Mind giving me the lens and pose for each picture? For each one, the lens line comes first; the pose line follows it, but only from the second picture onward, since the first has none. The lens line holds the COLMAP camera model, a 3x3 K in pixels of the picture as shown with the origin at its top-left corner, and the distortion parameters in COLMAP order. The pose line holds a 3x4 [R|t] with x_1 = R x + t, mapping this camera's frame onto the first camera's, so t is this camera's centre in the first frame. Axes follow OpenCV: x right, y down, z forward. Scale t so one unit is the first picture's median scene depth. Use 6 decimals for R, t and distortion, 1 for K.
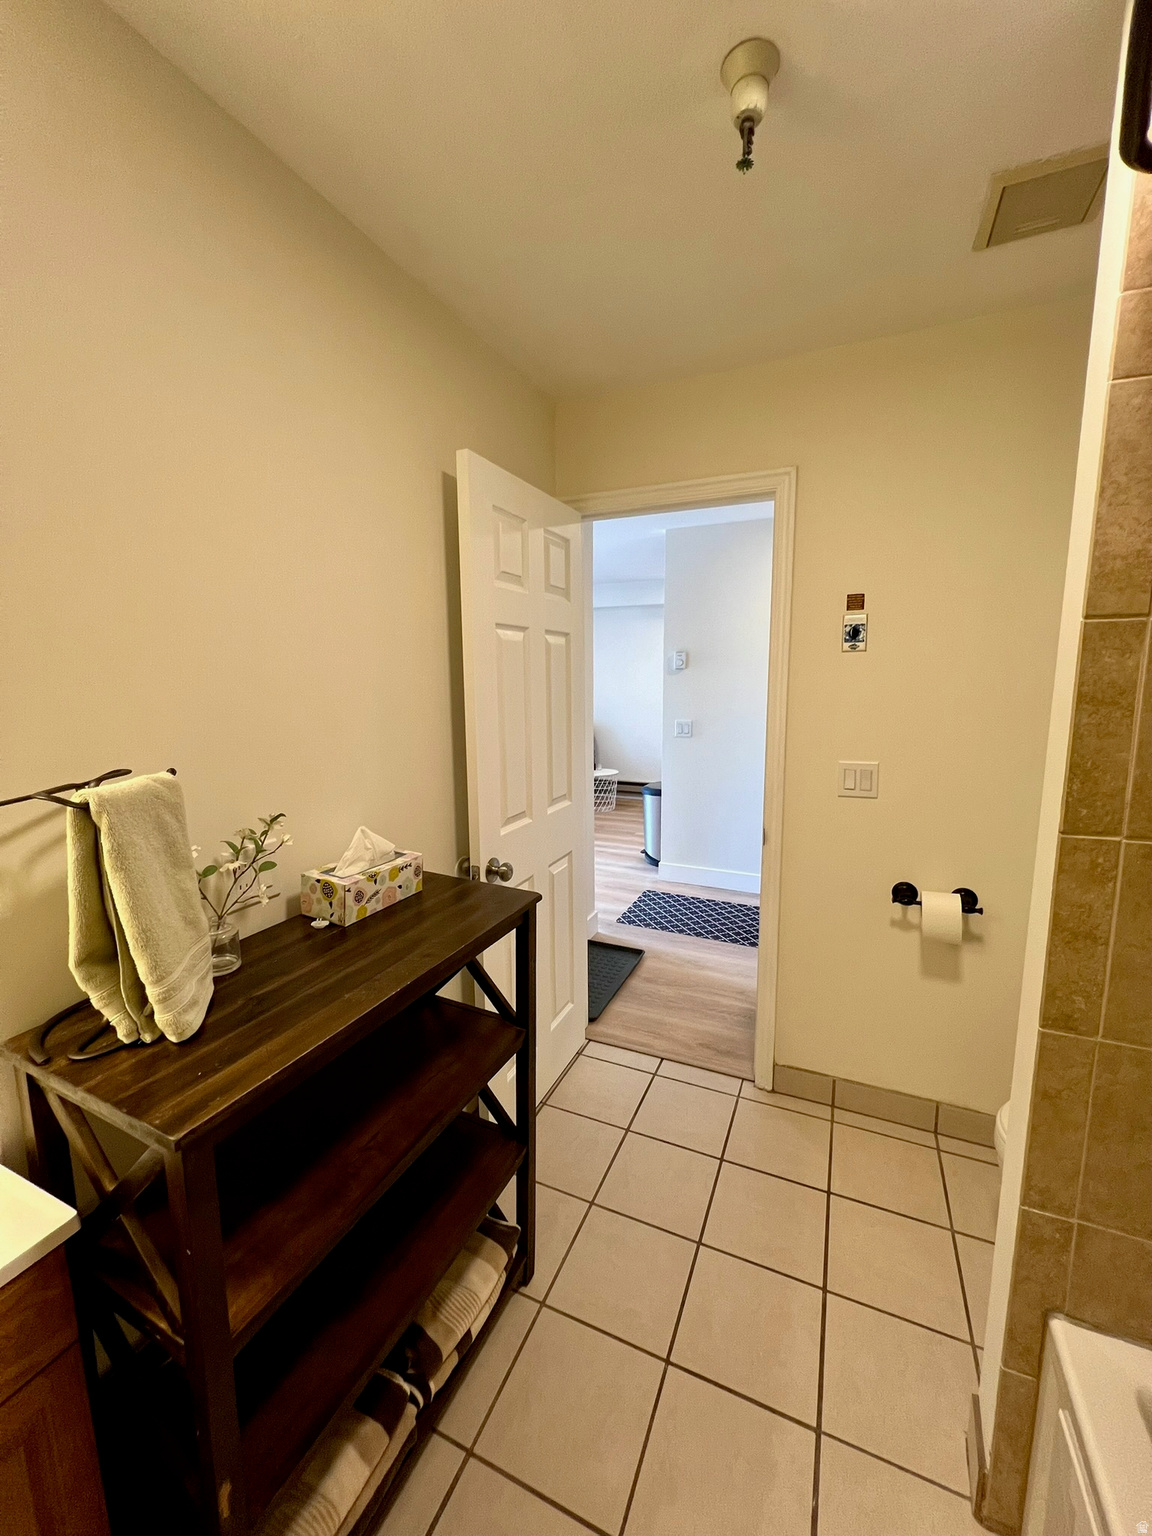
lens RADIAL K [[612.8, 0, 578.3], [0, 612.8, 760.7], [0, 0, 1]] dist [0.001345, 0.000157]
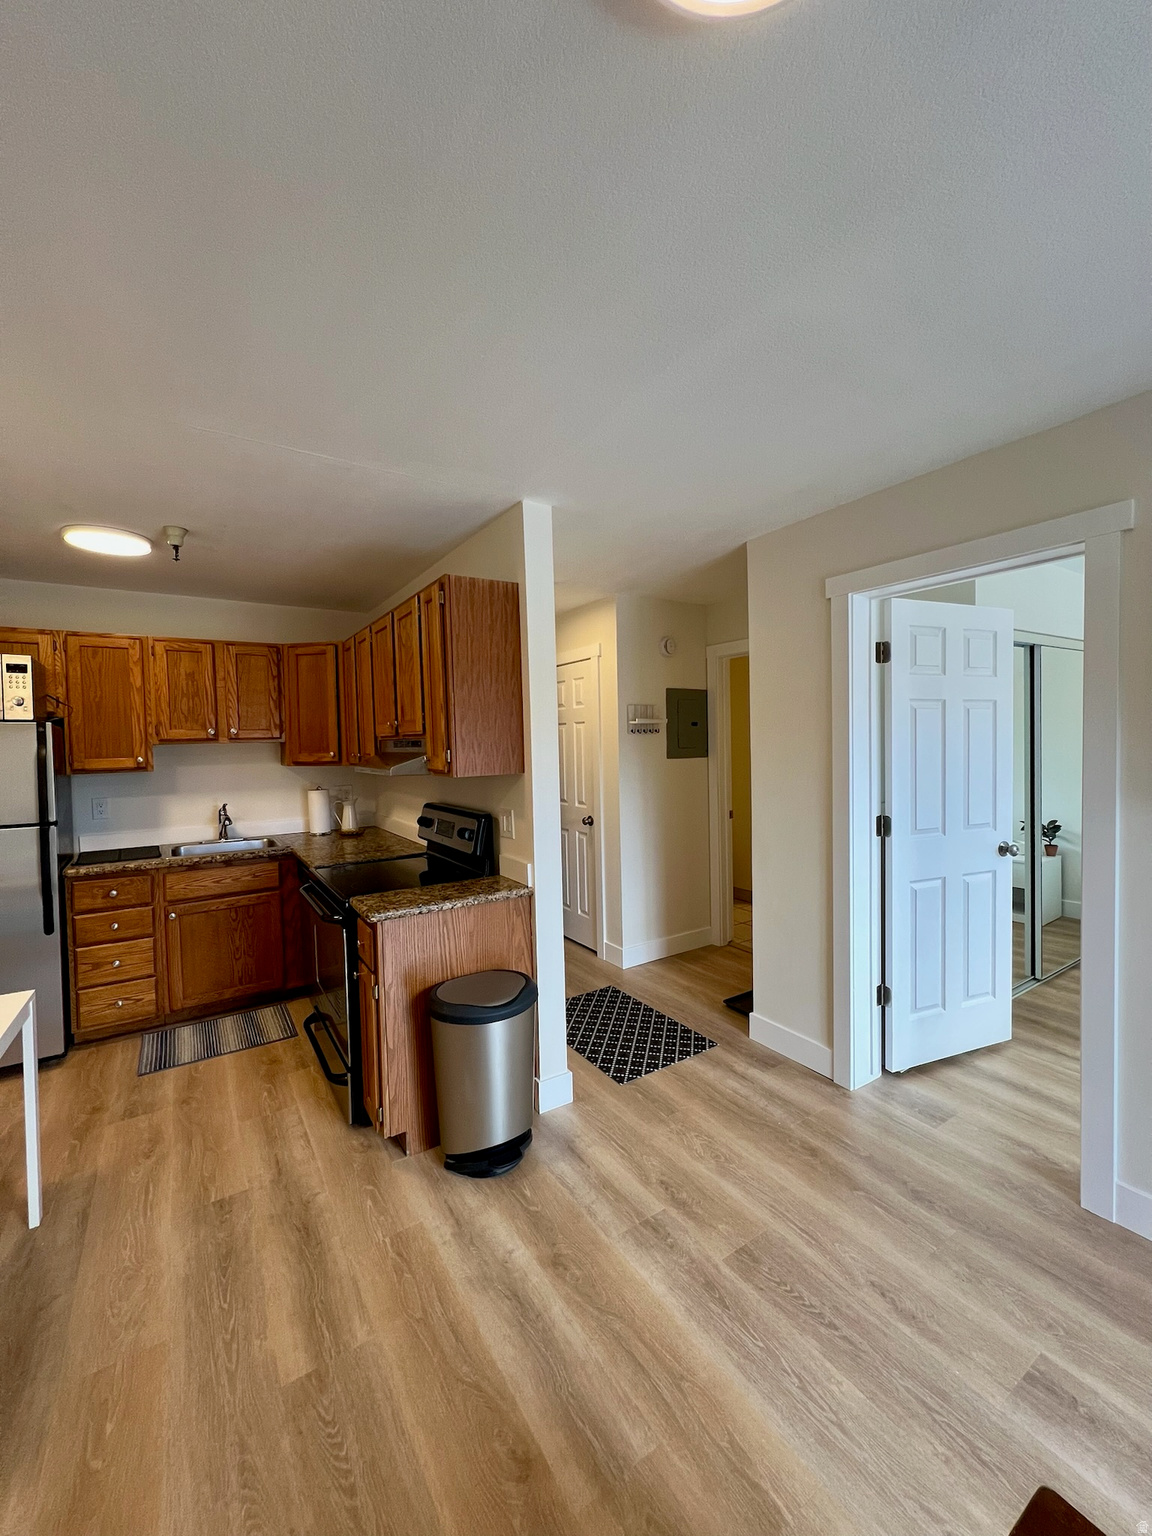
lens RADIAL K [[612.8, 0, 578.9], [0, 612.8, 761.8], [0, 0, 1]] dist [0.001345, 0.000157]
pose [[-0.843166, 0.009486, 0.537570, -0.202069], [0.108305, 0.982345, 0.152540, -0.223979], [-0.526632, 0.186838, -0.829307, 1.551135]]
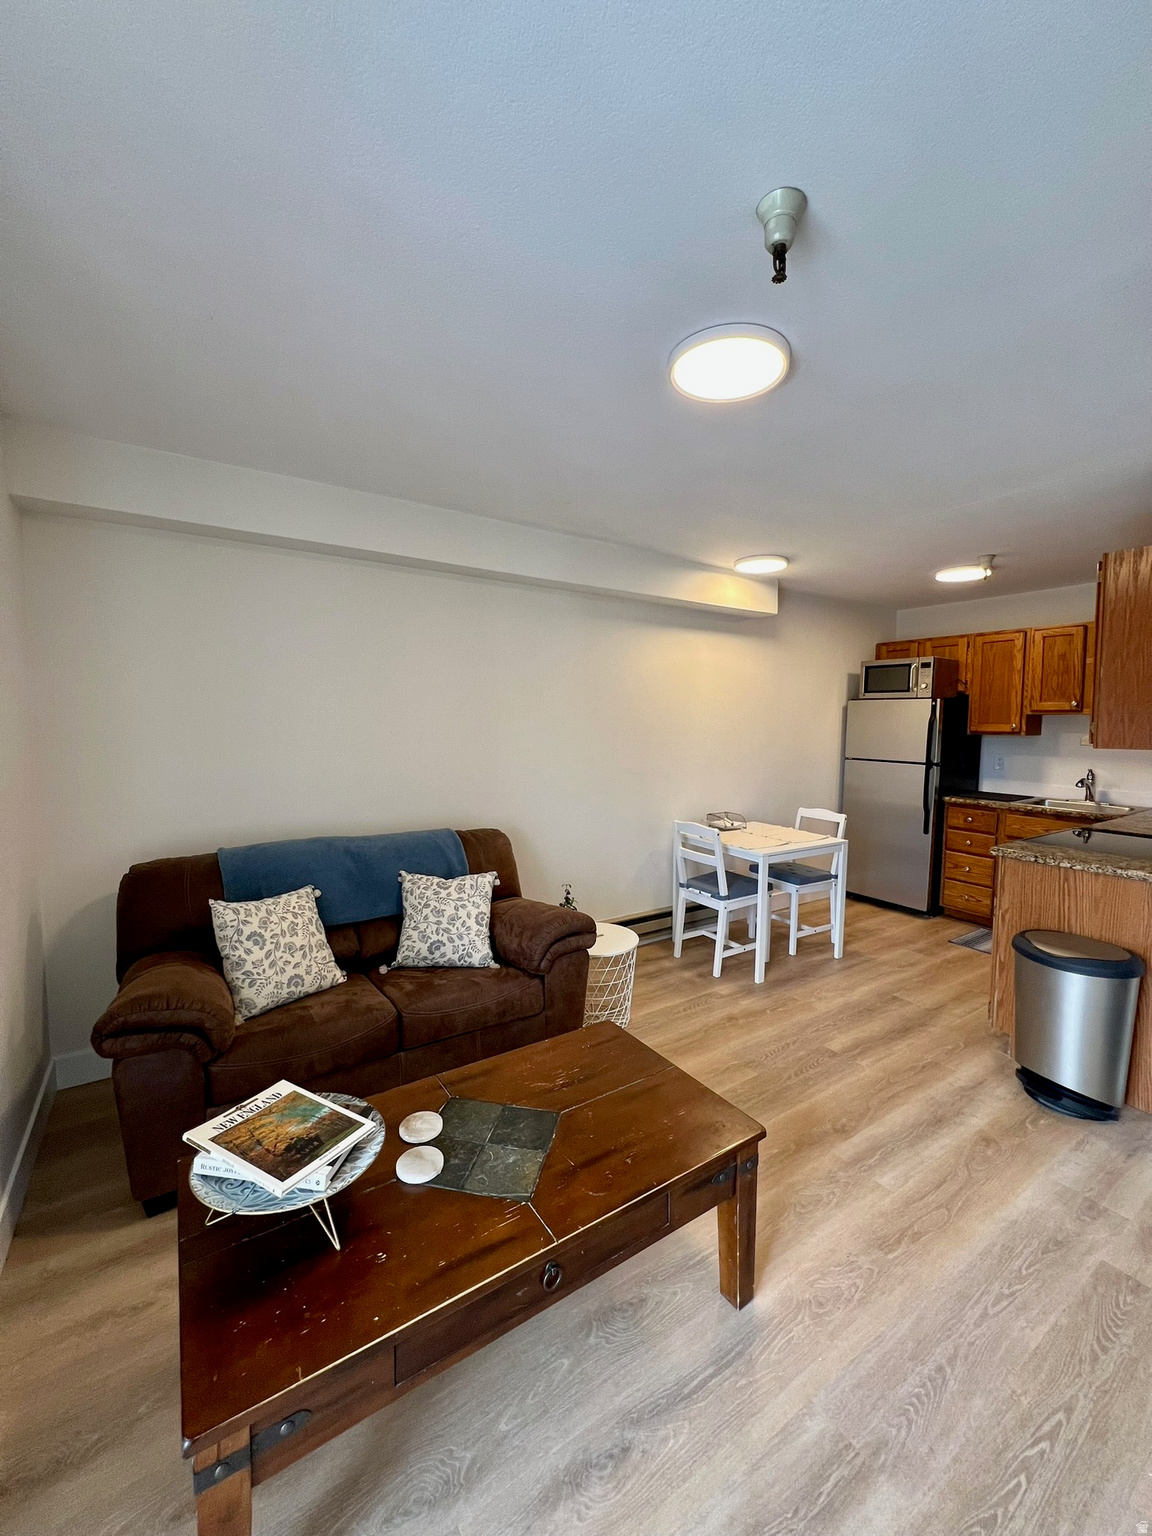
lens RADIAL K [[612.8, 0, 577.1], [0, 612.8, 762.5], [0, 0, 1]] dist [0.001345, 0.000157]
pose [[0.531312, -0.046100, 0.845921, -0.575497], [0.111538, 0.993633, -0.015906, -0.168333], [-0.839802, 0.102803, 0.533071, 1.247638]]
